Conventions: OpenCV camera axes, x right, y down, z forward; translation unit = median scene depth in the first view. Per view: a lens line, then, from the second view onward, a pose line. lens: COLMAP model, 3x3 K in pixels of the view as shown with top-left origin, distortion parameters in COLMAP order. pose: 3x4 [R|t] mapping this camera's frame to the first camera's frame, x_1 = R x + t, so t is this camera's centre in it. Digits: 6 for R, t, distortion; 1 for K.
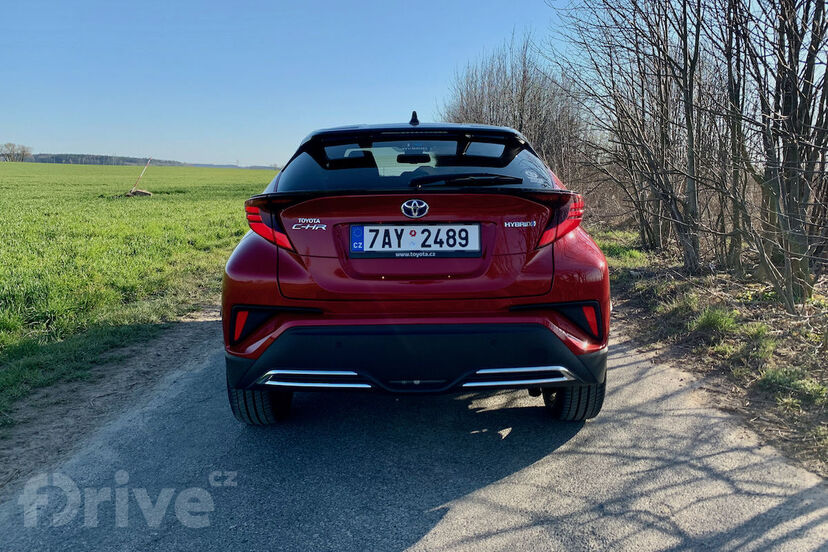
lens RADIAL K [[640.9, 0, 437.7], [0, 640.9, 222.8], [0, 0, 1]] dist [0.001257, -0.028980]
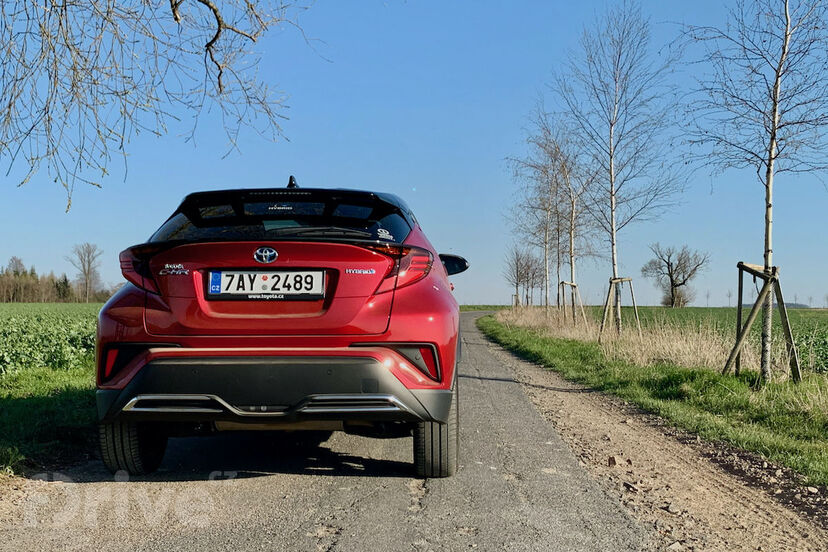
lens RADIAL K [[971.8, 0, 413.4], [0, 971.8, 275.2], [0, 0, 1]] dist [-0.009704, 0.000000]
pose [[0.999813, 0.007658, -0.017767, 0.255319], [-0.009165, 0.996221, -0.086369, 0.156888], [0.017038, 0.086515, 0.996105, -0.707362]]
